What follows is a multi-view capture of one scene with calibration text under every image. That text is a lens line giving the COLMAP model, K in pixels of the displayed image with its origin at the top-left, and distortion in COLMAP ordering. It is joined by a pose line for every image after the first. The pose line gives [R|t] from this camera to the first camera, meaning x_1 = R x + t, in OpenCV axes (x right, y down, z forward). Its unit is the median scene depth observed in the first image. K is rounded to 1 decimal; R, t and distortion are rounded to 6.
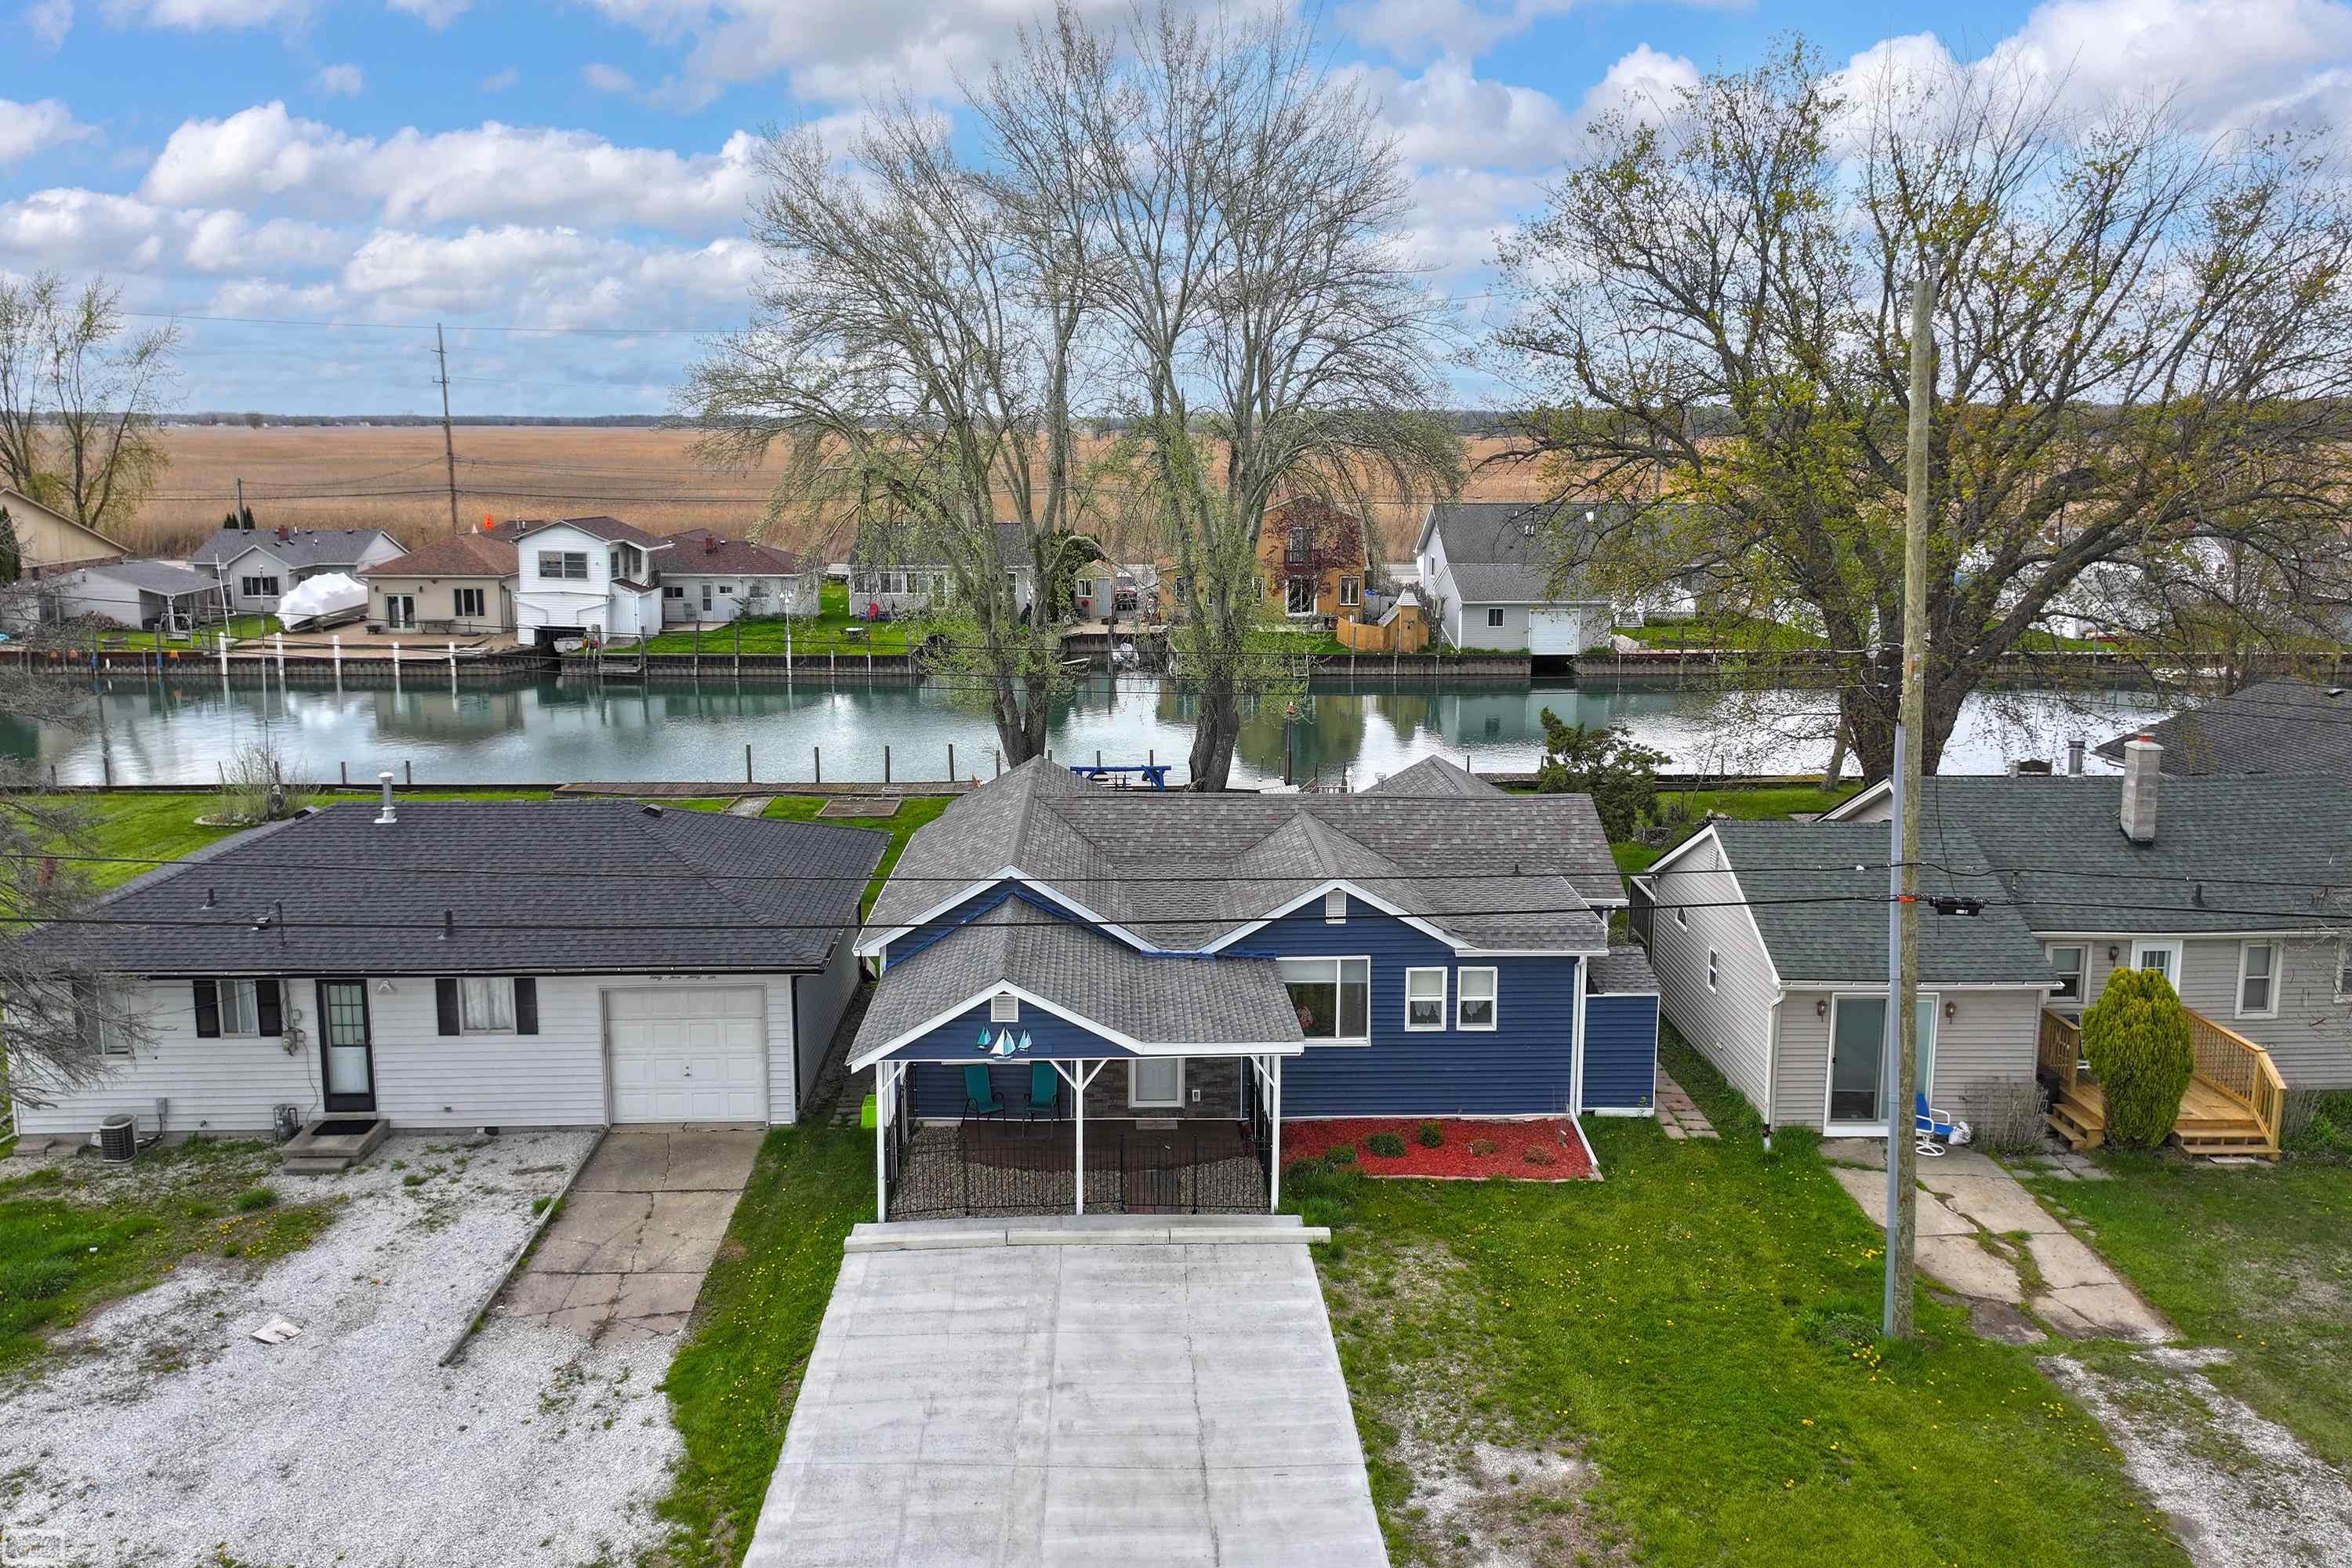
lens RADIAL K [[1657.9, 0, 1174.9], [0, 1657.9, 684.8], [0, 0, 1]] dist [0.003934, 0.002054]
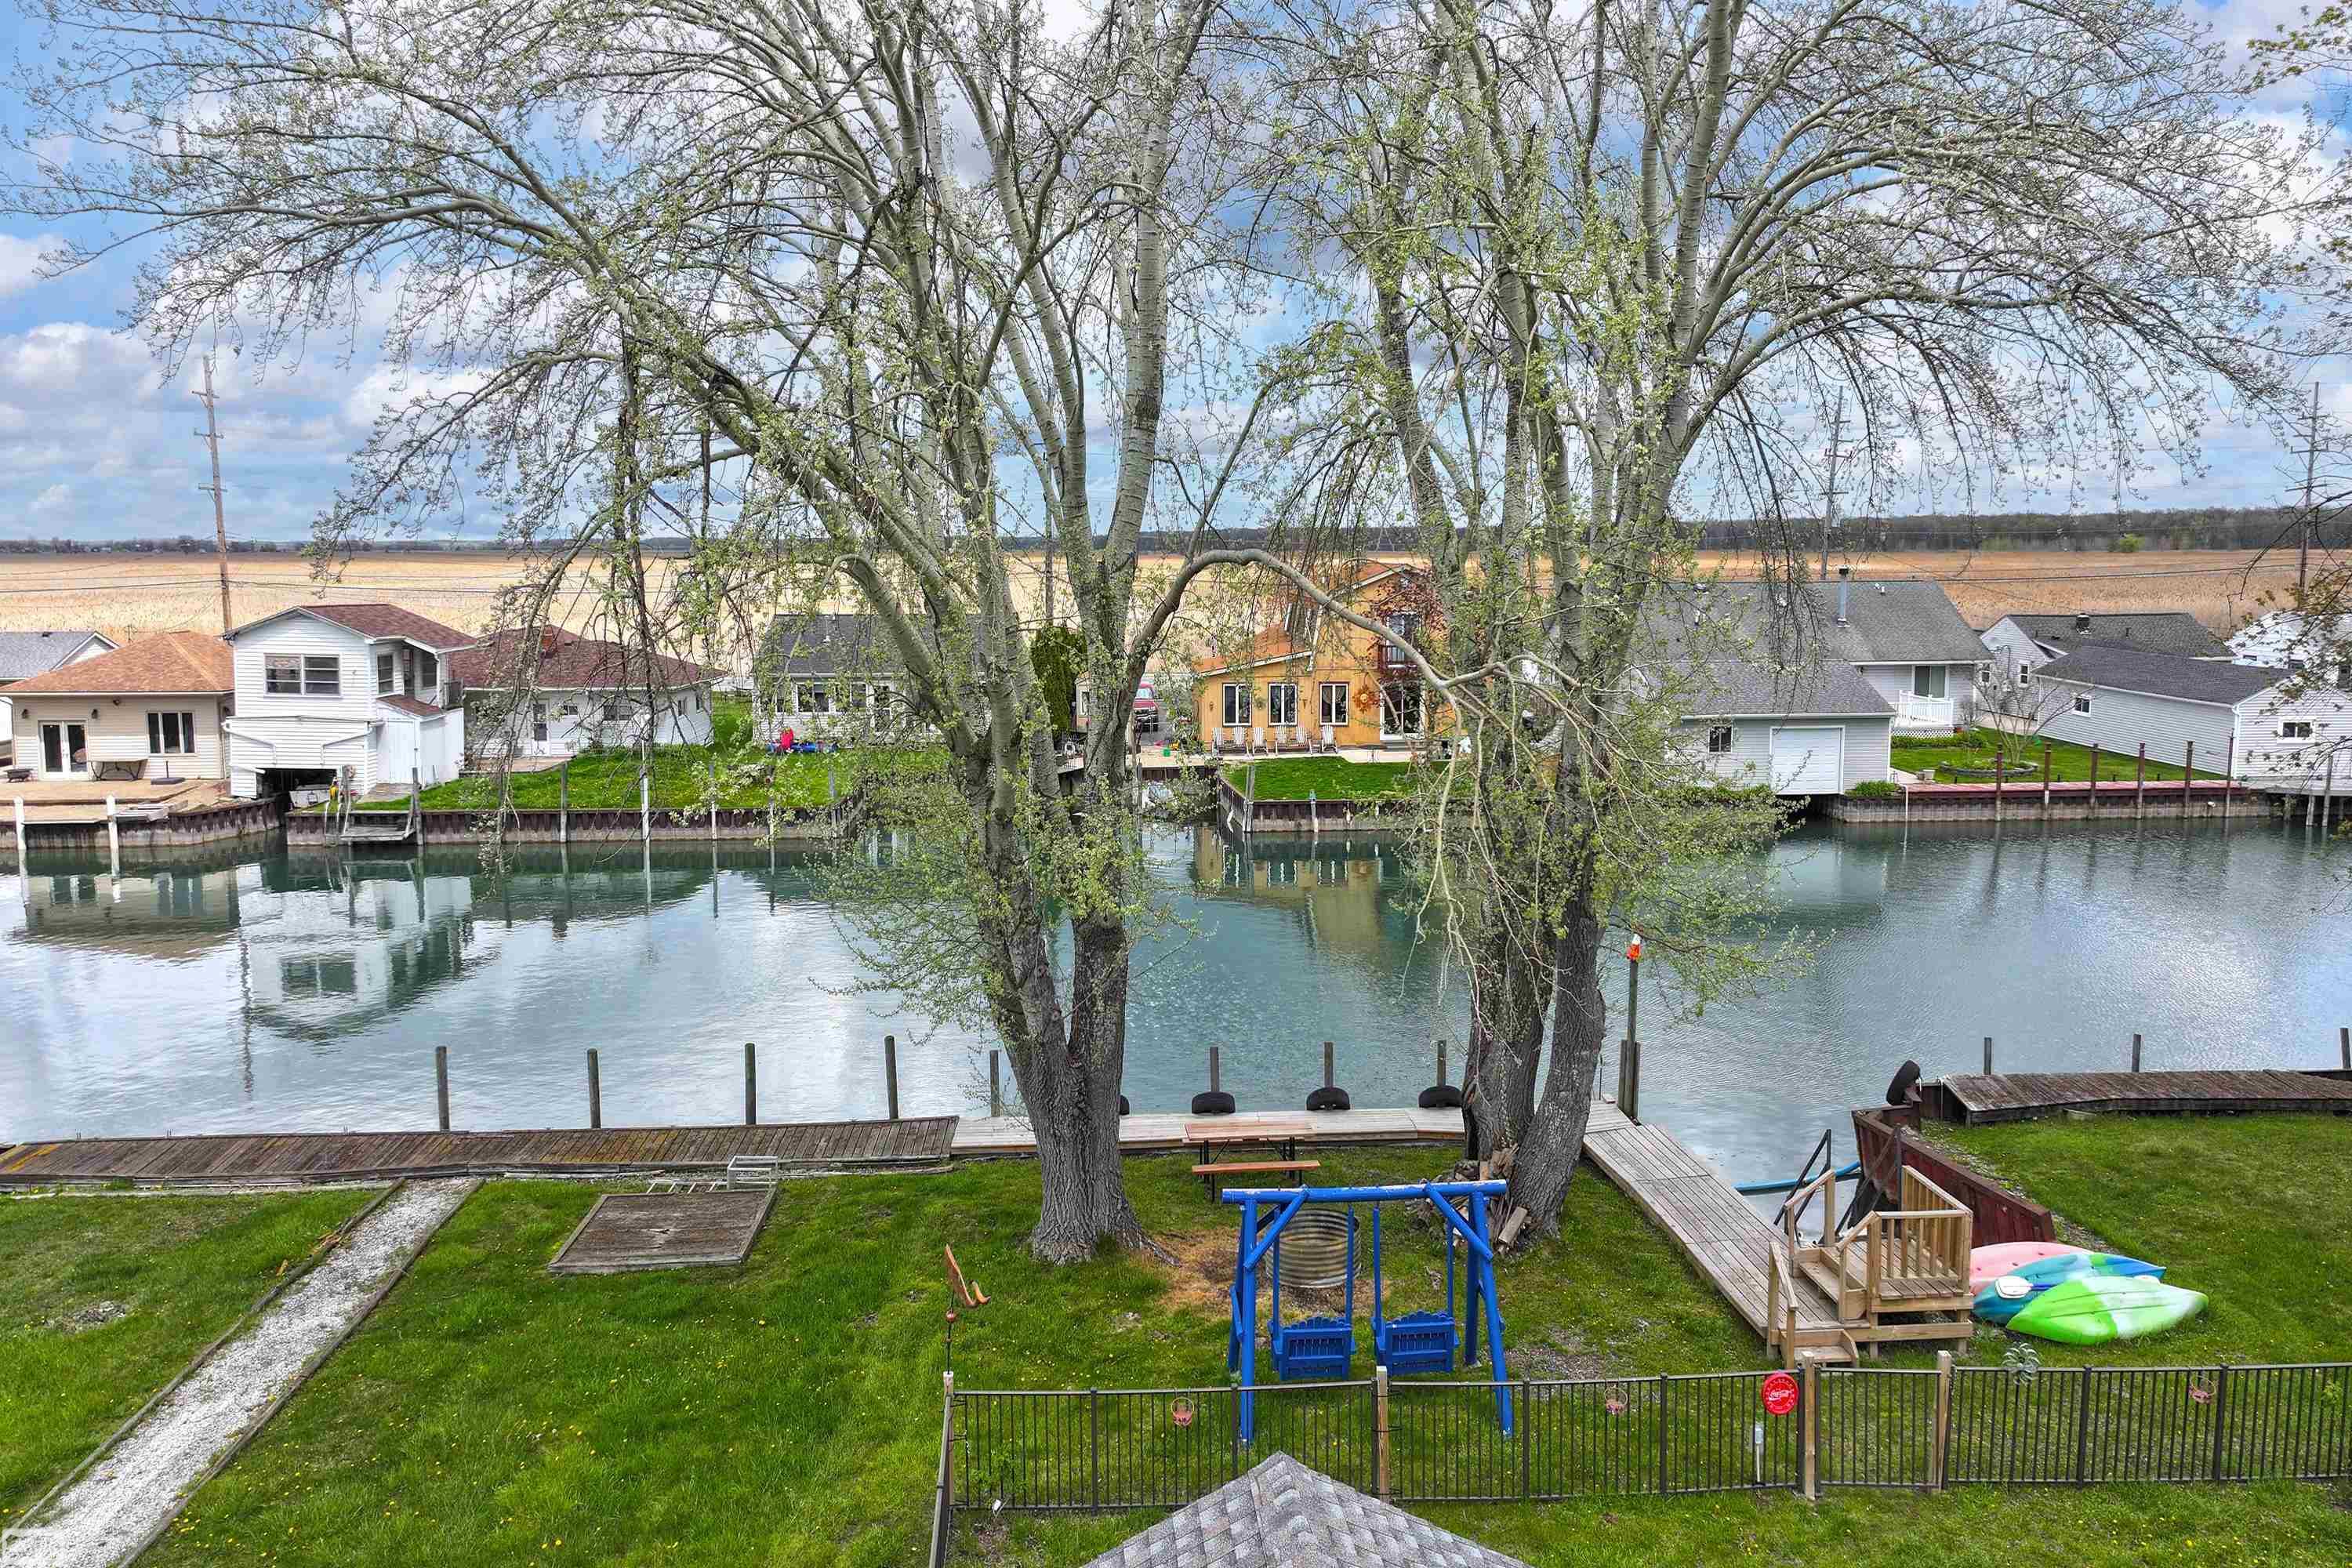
lens RADIAL K [[1661.2, 0, 1167.1], [0, 1661.2, 721.4], [0, 0, 1]] dist [-0.000217, 0.003751]
pose [[0.999655, -0.010001, 0.024301, -0.141860], [0.011201, 0.998699, -0.049747, -0.056667], [-0.023772, 0.050002, 0.998466, 1.102447]]
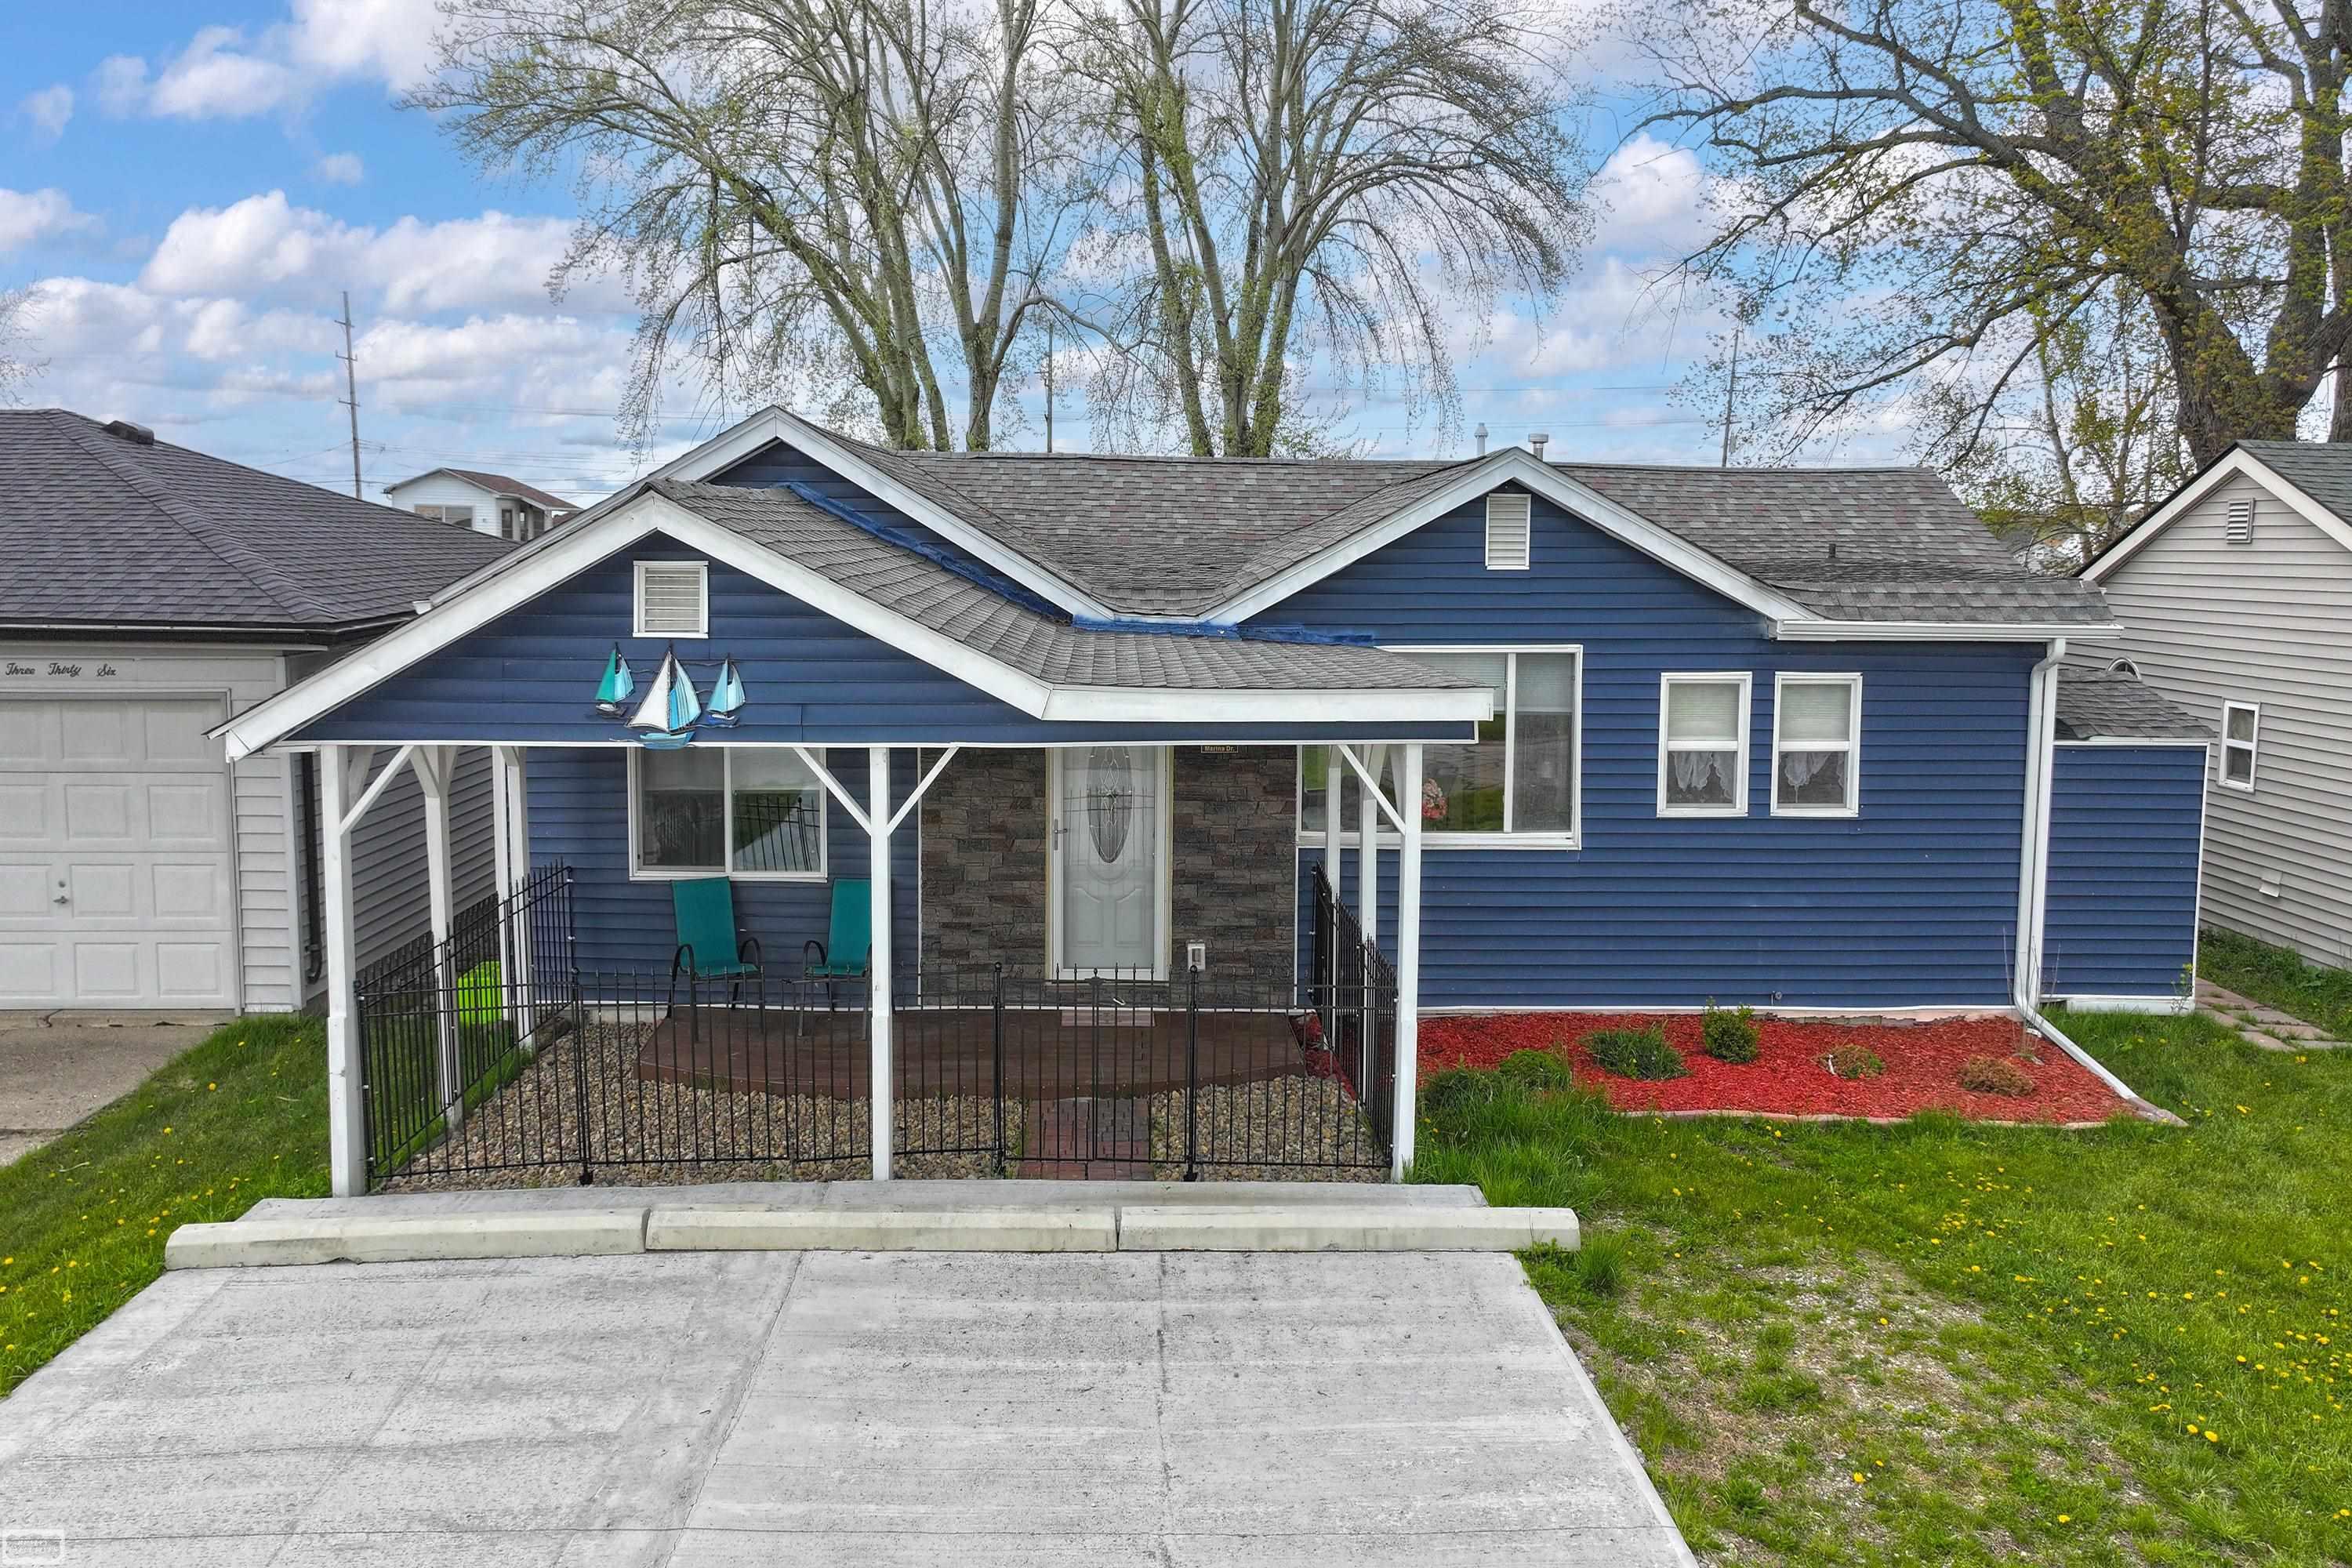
lens RADIAL K [[1661.2, 0, 1167.1], [0, 1661.2, 721.4], [0, 0, 1]] dist [-0.000217, 0.003751]
pose [[0.999972, 0.001384, -0.007410, 0.008041], [-0.001698, 0.999094, -0.042536, 0.205313], [0.007345, 0.042547, 0.999067, 0.551871]]
